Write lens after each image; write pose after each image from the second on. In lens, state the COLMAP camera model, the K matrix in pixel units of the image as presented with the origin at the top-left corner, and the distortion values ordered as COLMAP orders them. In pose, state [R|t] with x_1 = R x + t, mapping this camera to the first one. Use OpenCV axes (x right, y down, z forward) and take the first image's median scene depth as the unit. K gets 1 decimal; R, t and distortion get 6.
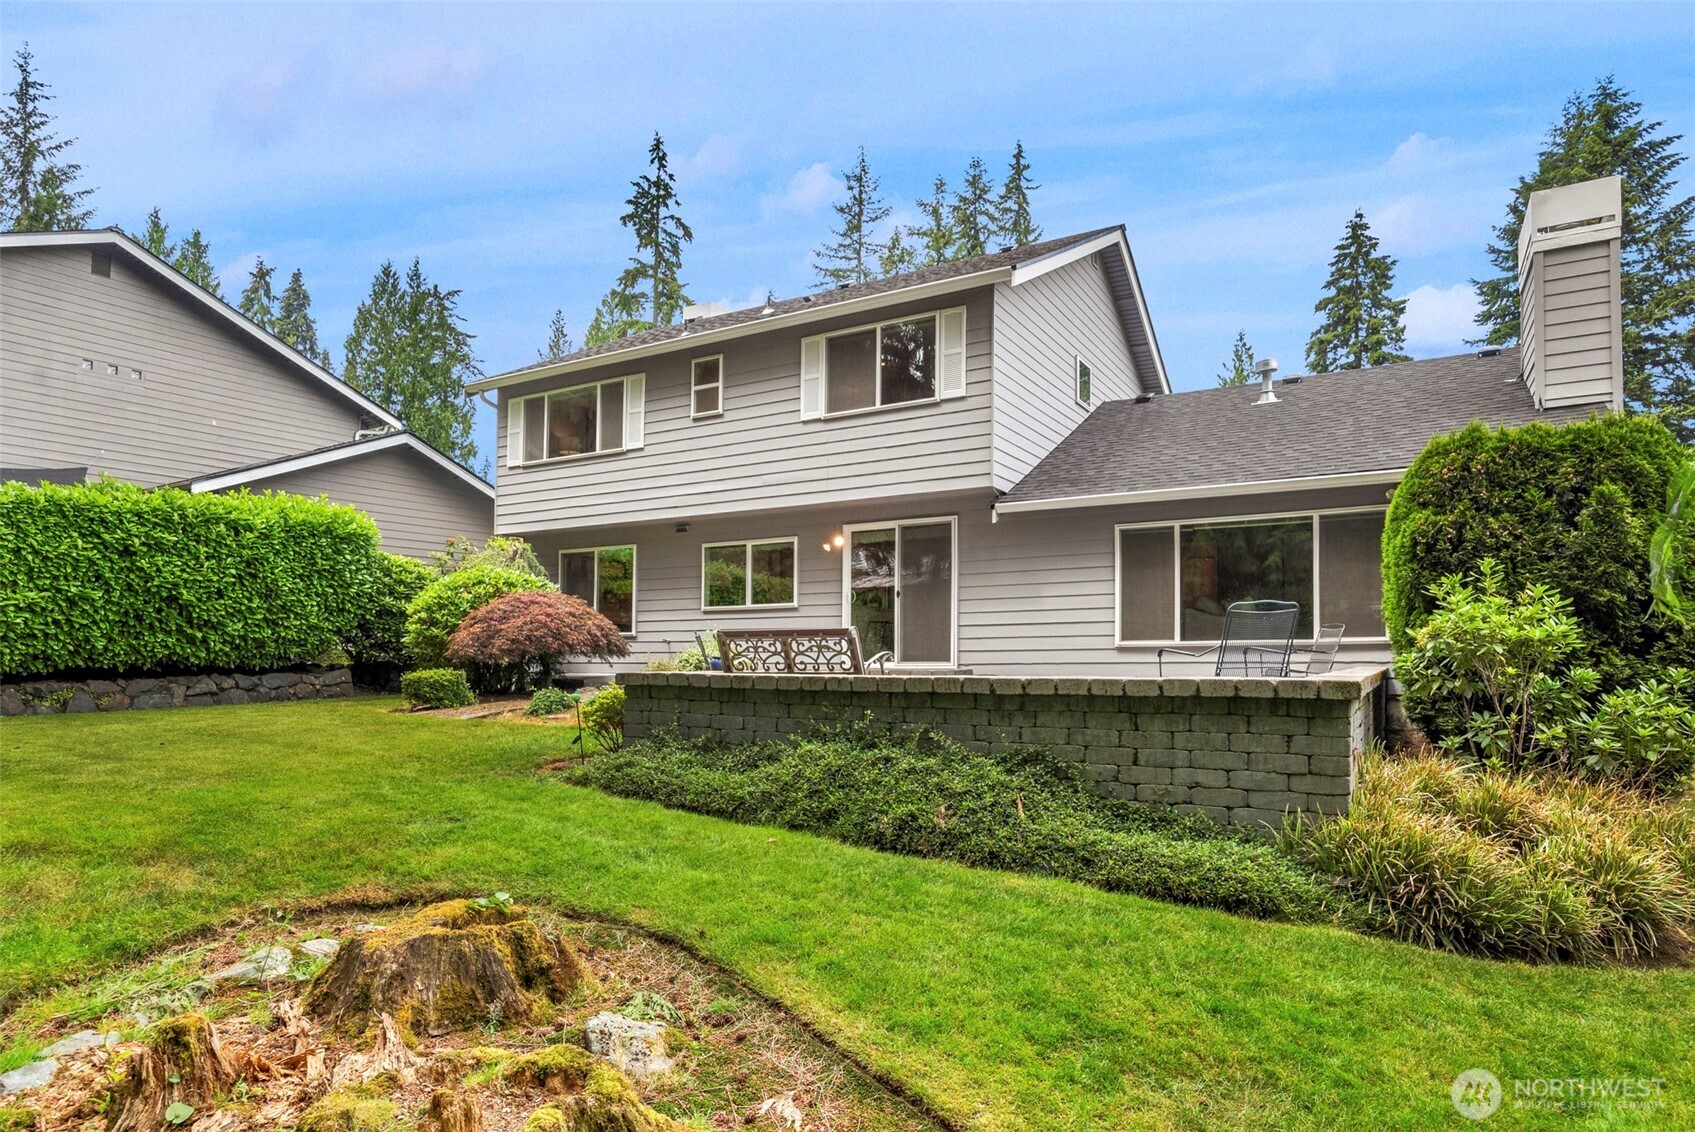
lens RADIAL K [[940.5, 0, 847.5], [0, 940.5, 566.0], [0, 0, 1]] dist [-0.002702, -0.001354]
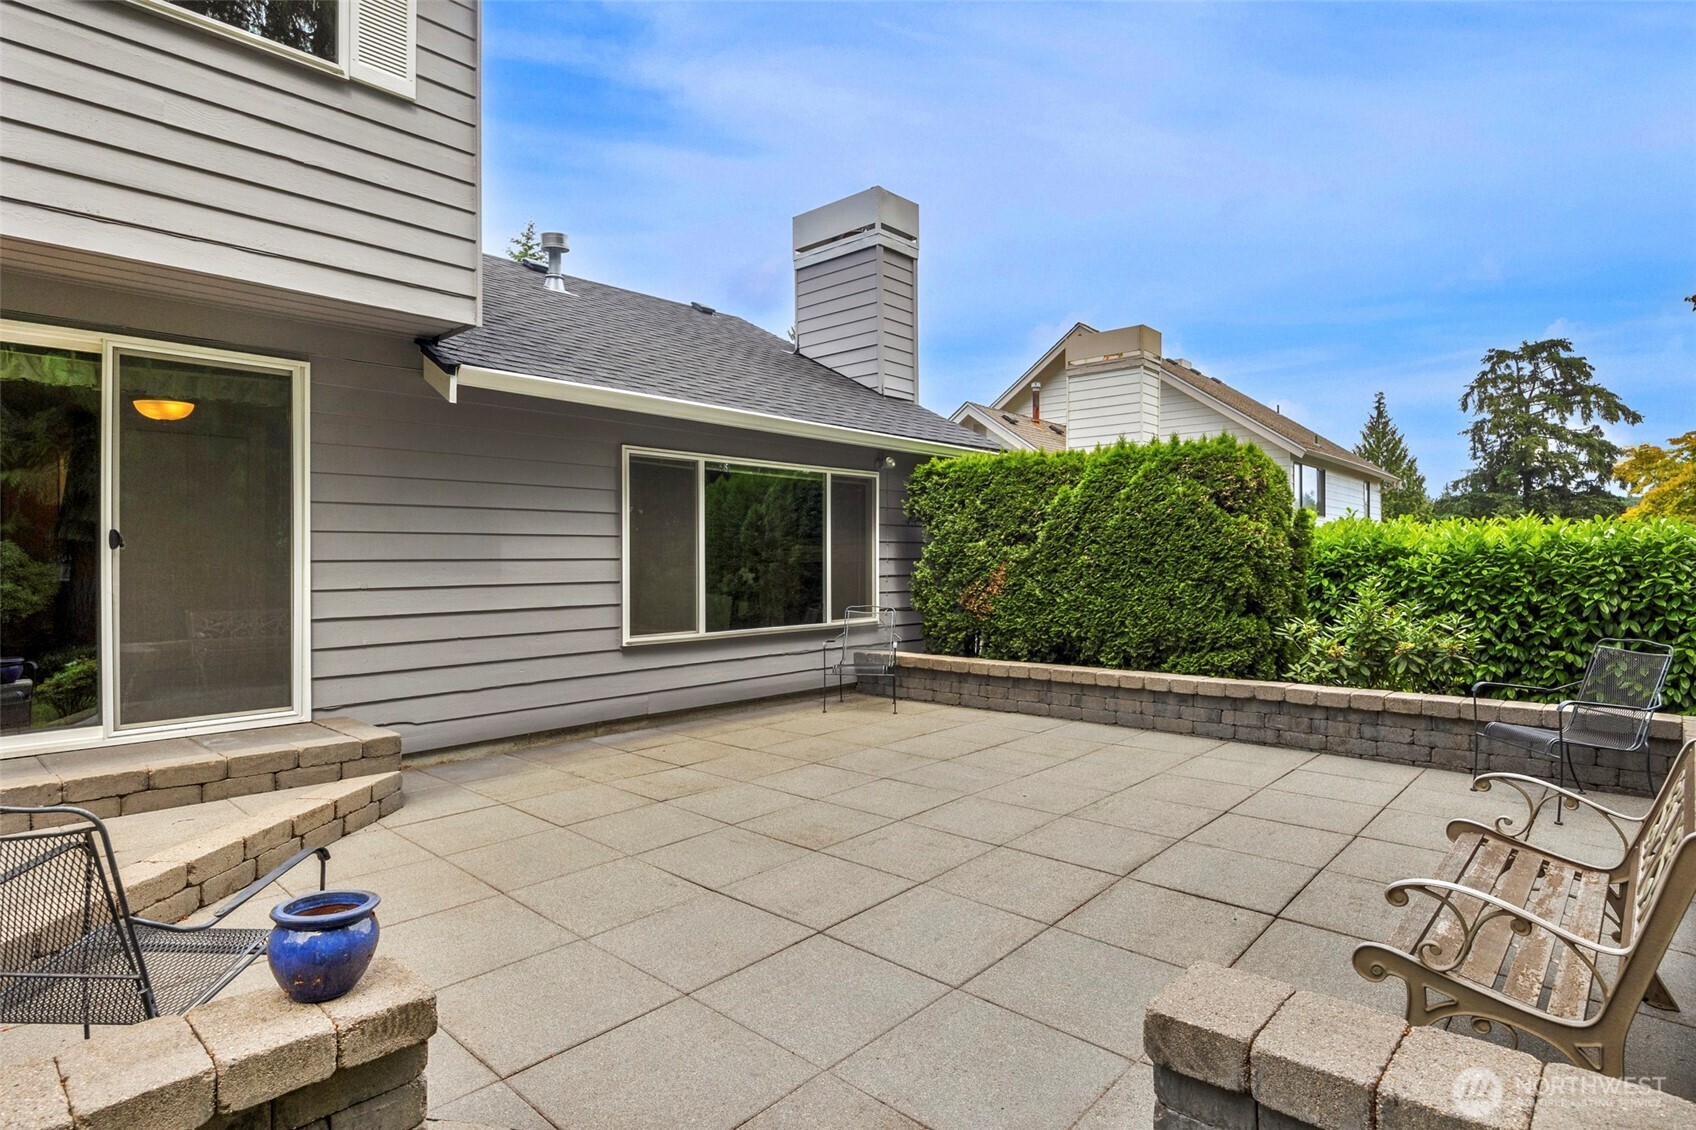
lens RADIAL K [[908.9, 0, 865.6], [0, 908.9, 571.6], [0, 0, 1]] dist [-0.002428, -0.000735]
pose [[0.206298, -0.007366, 0.978461, -0.223255], [-0.090941, 0.995499, 0.026668, 0.006400], [-0.974254, -0.094484, 0.204700, 0.622492]]
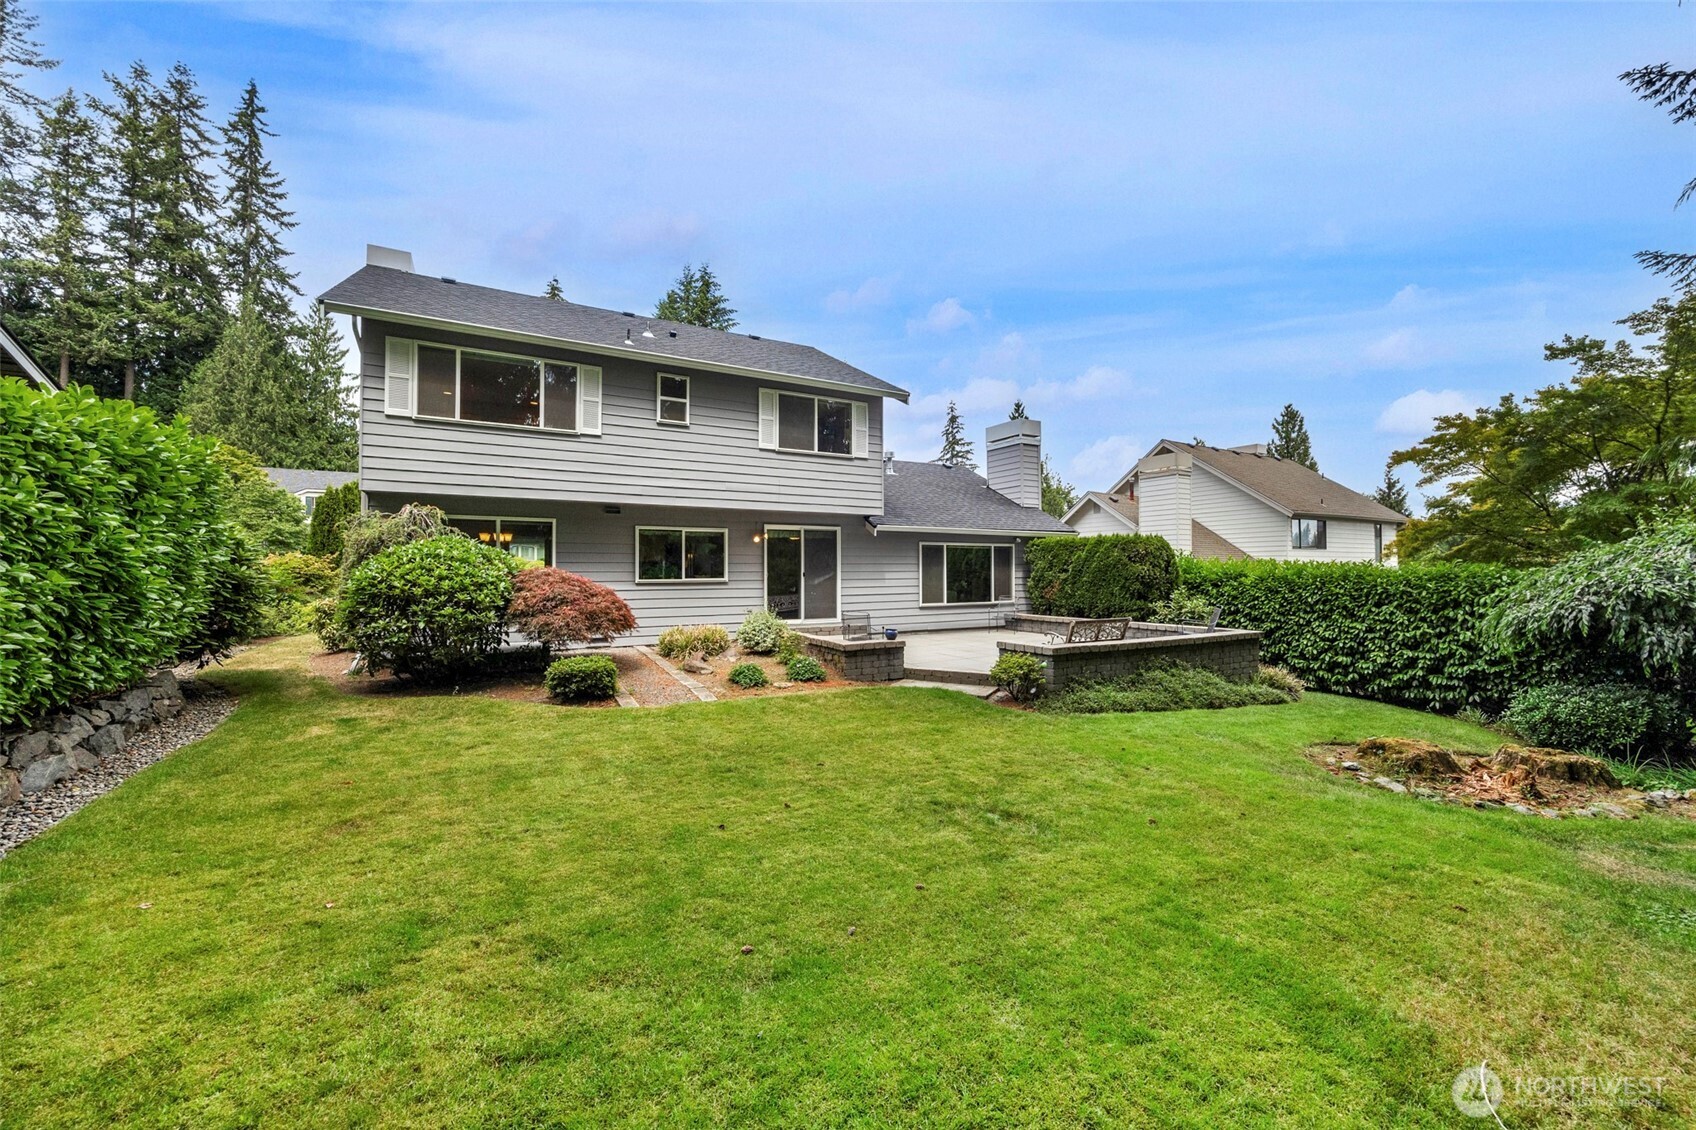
lens RADIAL K [[663.9, 0, 854.4], [0, 663.9, 533.7], [0, 0, 1]] dist [0.001533, 0.000311]
pose [[0.511463, 0.052864, 0.857678, -0.802038], [-0.081494, 0.996591, -0.012828, -0.027875], [-0.855432, -0.063334, 0.514028, 0.369777]]
